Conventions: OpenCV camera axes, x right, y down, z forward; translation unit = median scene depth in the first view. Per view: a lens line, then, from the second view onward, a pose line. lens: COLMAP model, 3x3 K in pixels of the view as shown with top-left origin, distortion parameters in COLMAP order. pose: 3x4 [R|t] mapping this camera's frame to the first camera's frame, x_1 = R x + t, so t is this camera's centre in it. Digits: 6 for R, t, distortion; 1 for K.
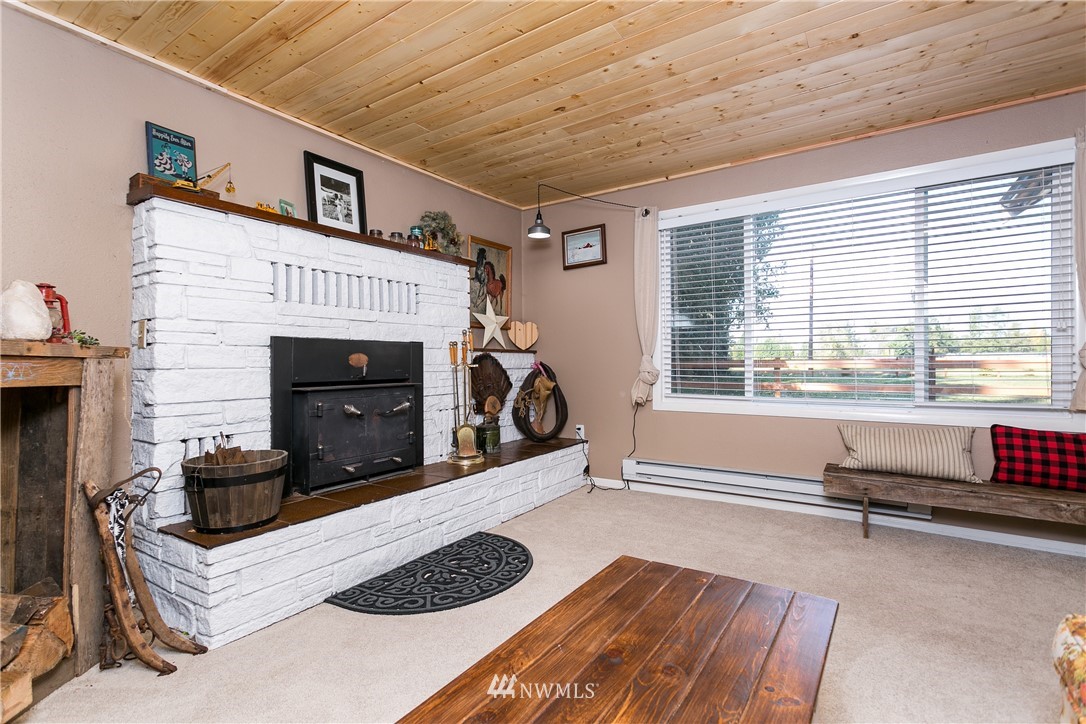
lens RADIAL K [[509.2, 0, 545.3], [0, 509.2, 358.0], [0, 0, 1]] dist [-0.001457, -0.000069]
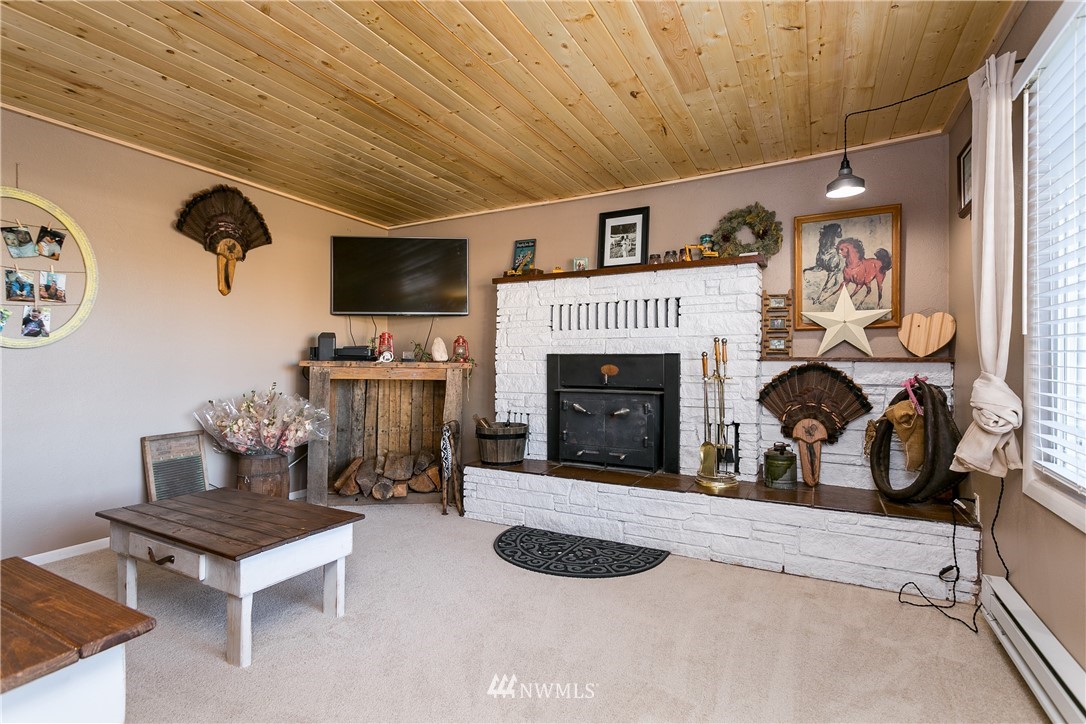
lens RADIAL K [[509.2, 0, 544.9], [0, 509.2, 363.2], [0, 0, 1]] dist [-0.001457, -0.000069]
pose [[0.095473, 0.008123, -0.995399, 0.813411], [0.003366, 0.999958, 0.008483, -0.022883], [0.995426, -0.004161, 0.095442, 0.690635]]
